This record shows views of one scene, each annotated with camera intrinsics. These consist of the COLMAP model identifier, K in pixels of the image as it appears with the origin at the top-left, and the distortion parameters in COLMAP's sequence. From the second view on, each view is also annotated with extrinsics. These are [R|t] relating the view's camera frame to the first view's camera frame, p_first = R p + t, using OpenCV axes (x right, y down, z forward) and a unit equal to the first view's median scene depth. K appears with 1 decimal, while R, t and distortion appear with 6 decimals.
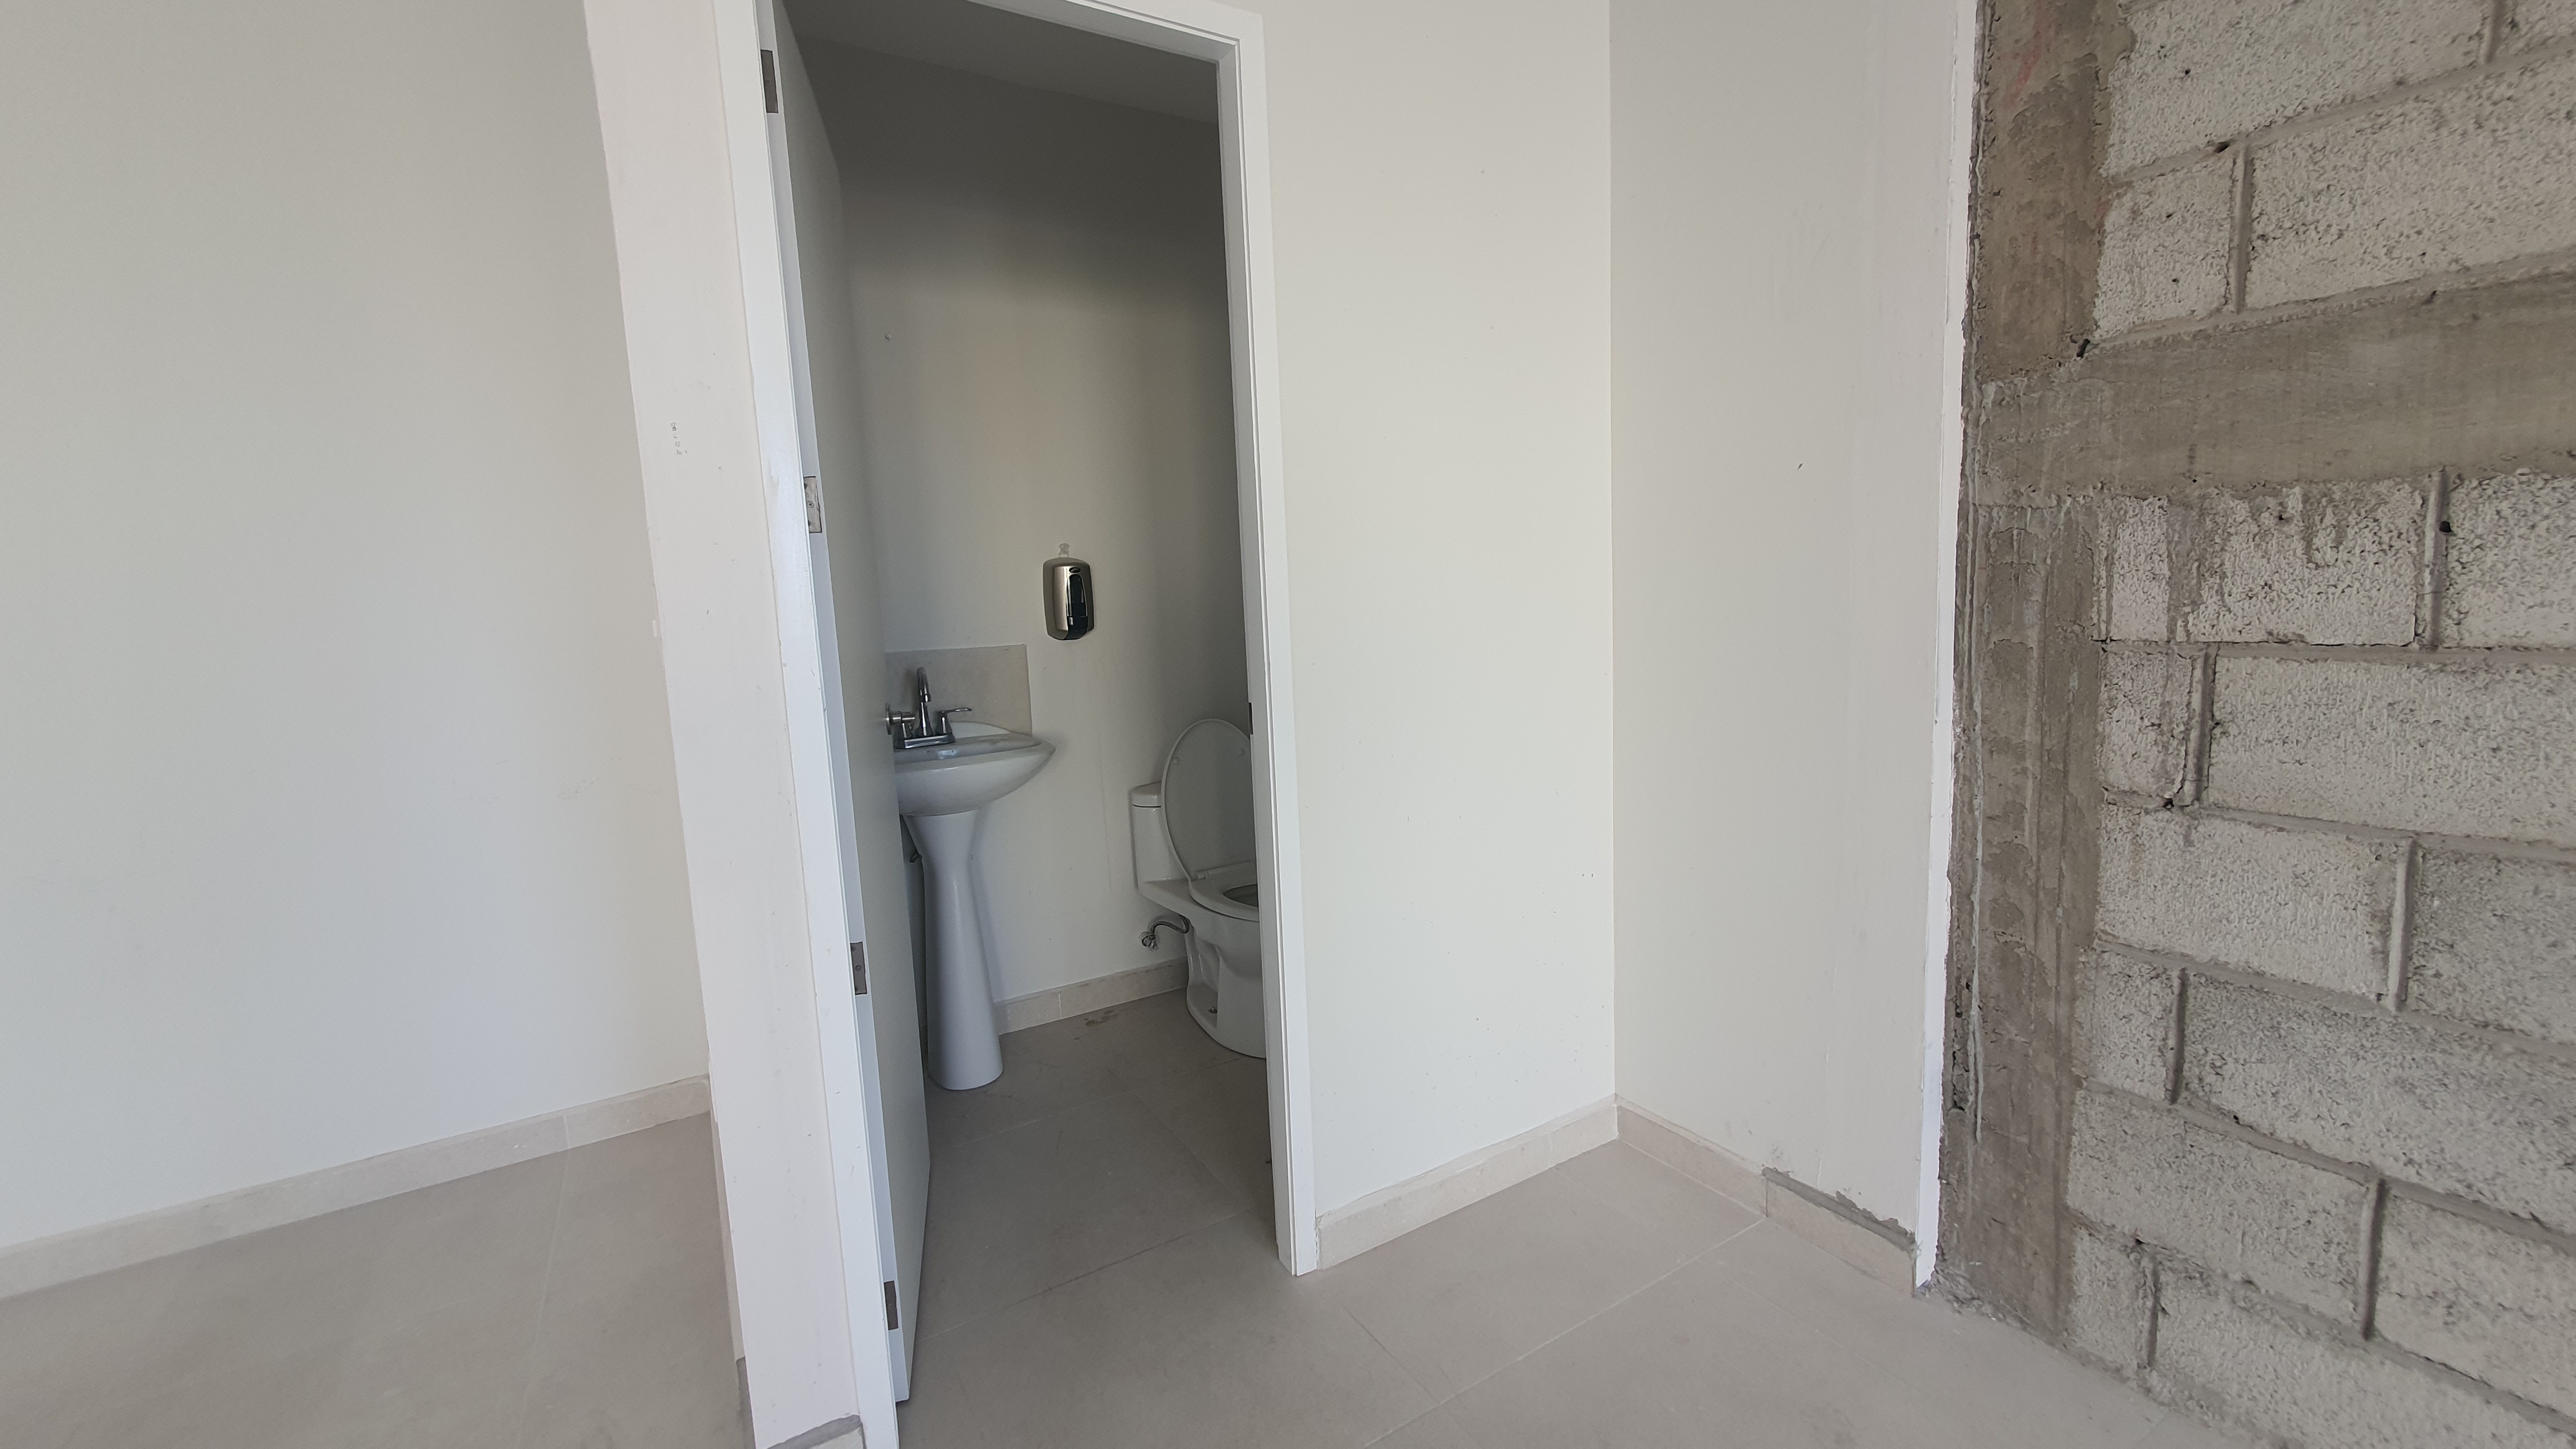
lens RADIAL K [[1026.2, 0, 1290.0], [0, 1026.2, 719.4], [0, 0, 1]] dist [0.003136, 0.000160]
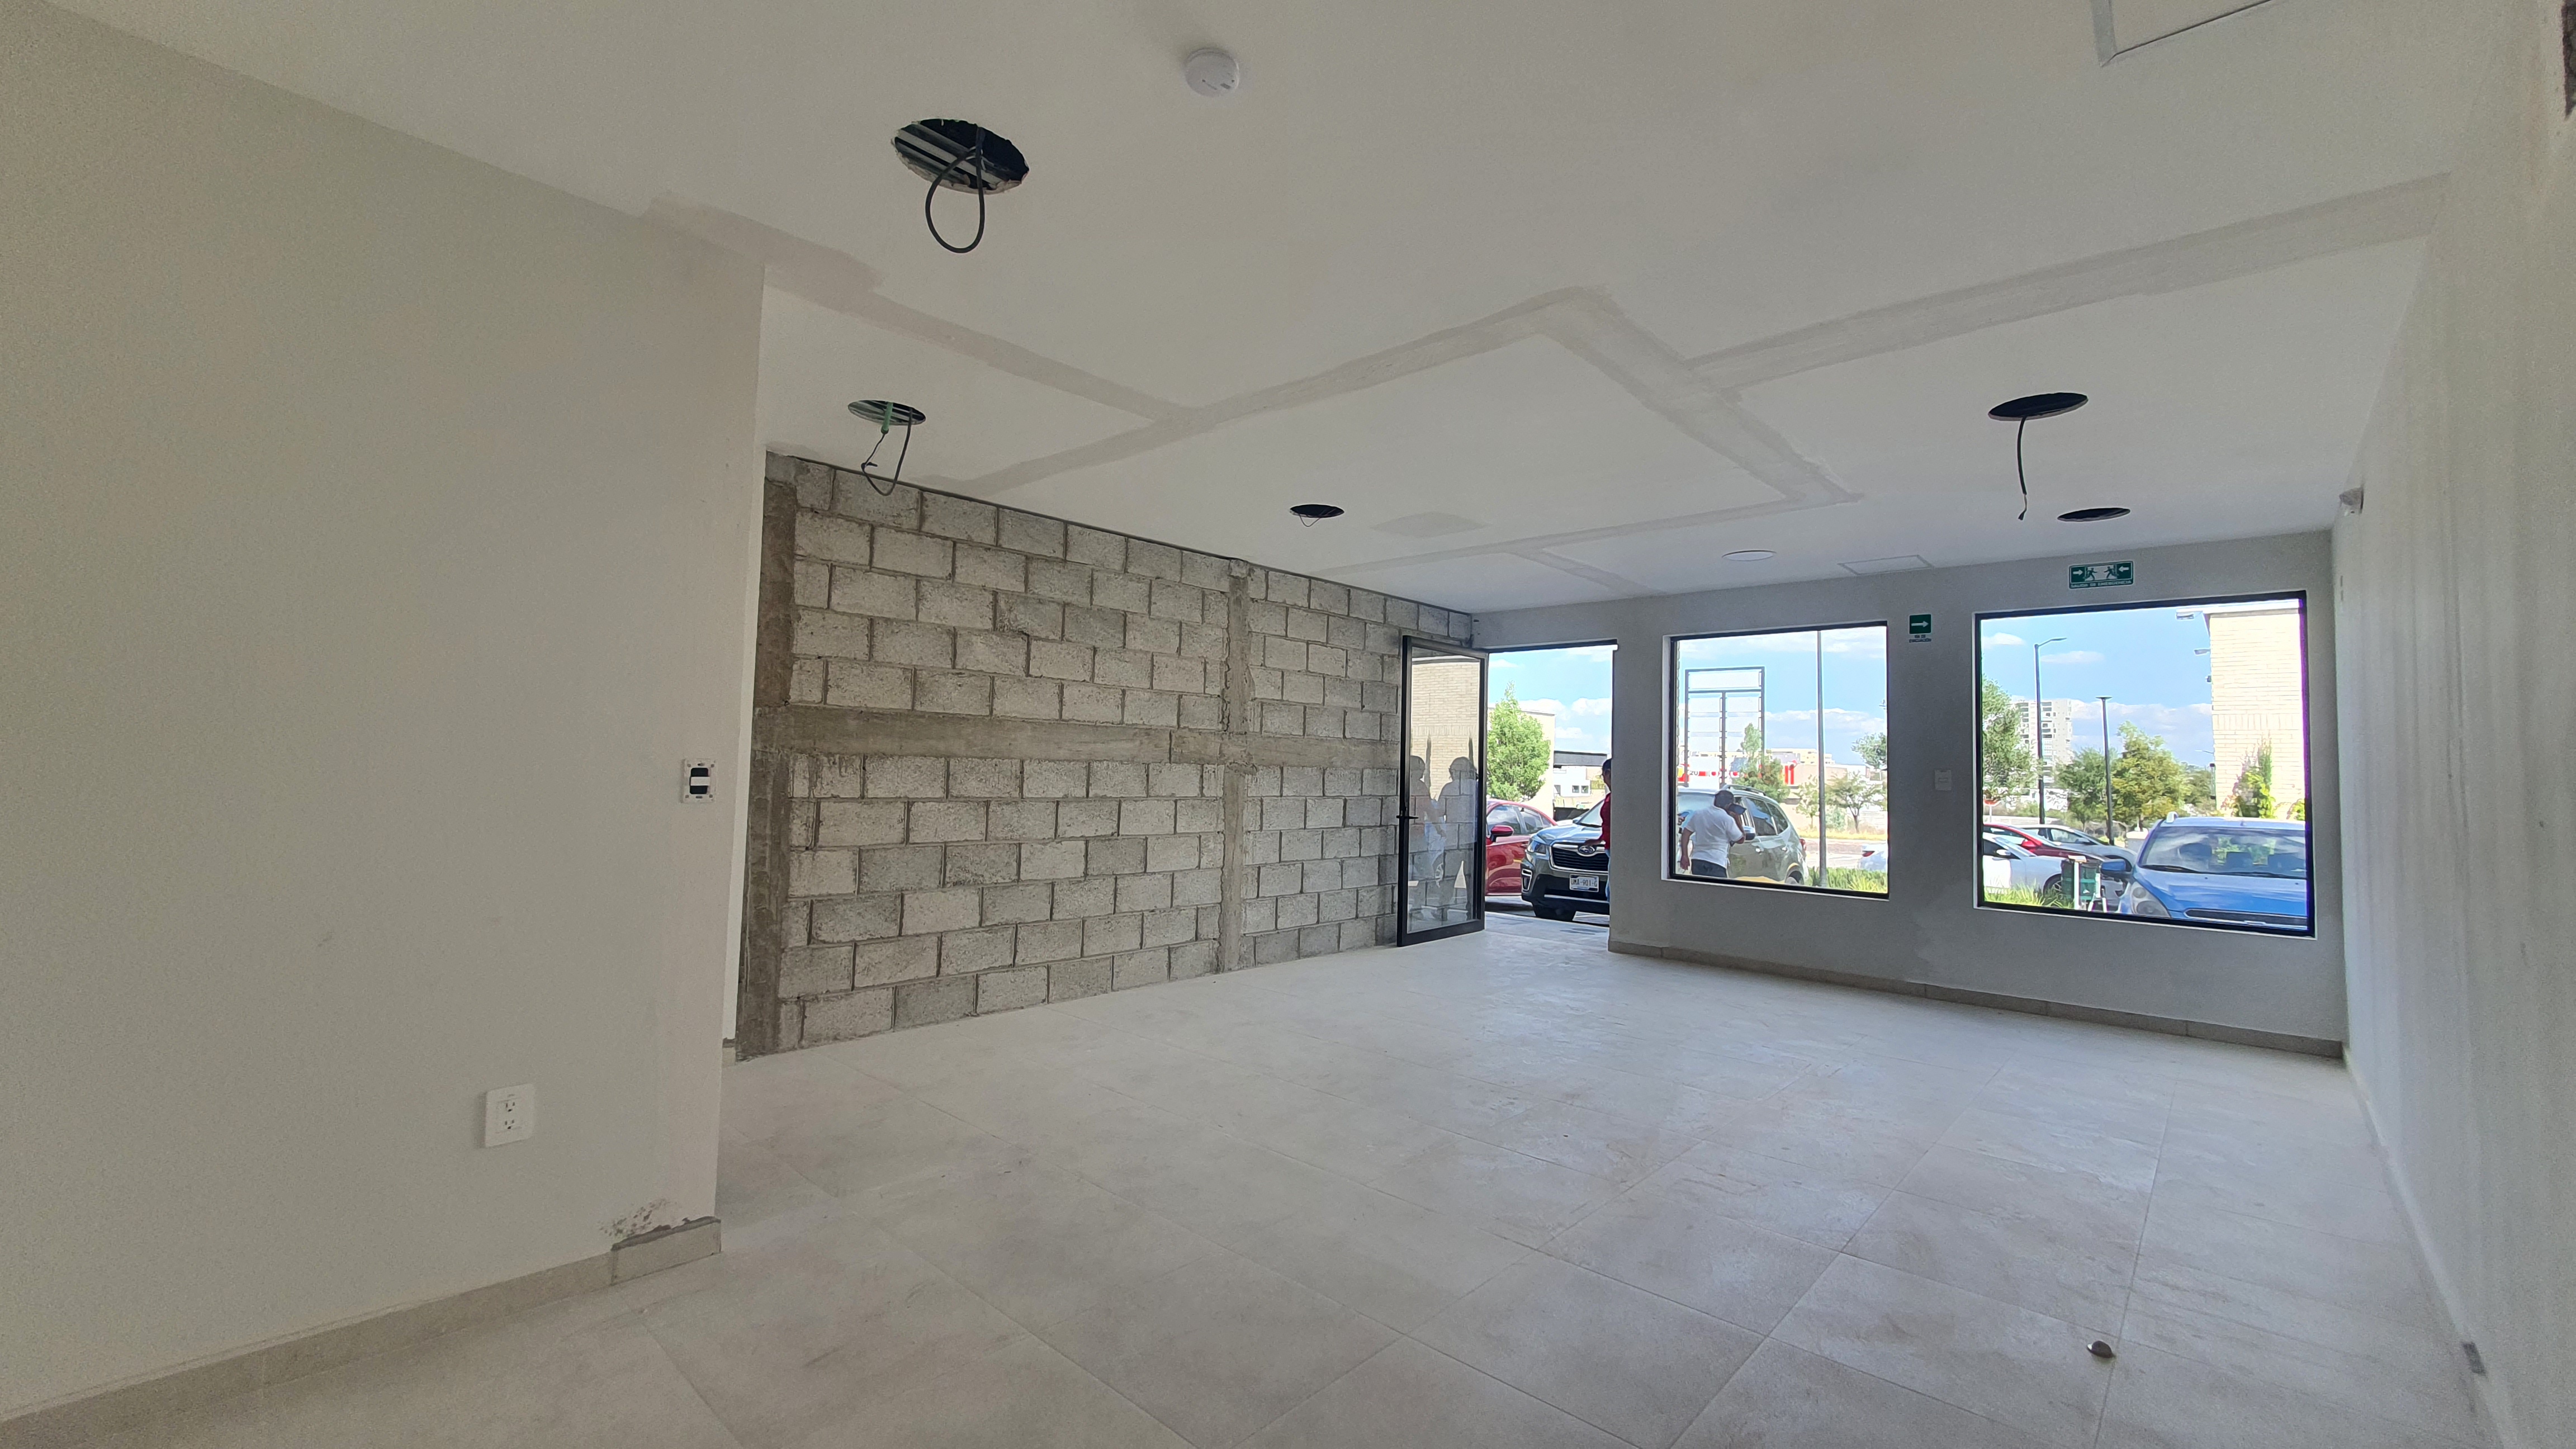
lens RADIAL K [[1026.2, 0, 1290.0], [0, 1026.2, 719.4], [0, 0, 1]] dist [0.003136, 0.000160]
pose [[-0.264595, 0.083065, 0.960776, -2.560499], [0.098598, 0.993393, -0.058731, 0.017414], [-0.959306, 0.079191, -0.271036, 0.379010]]
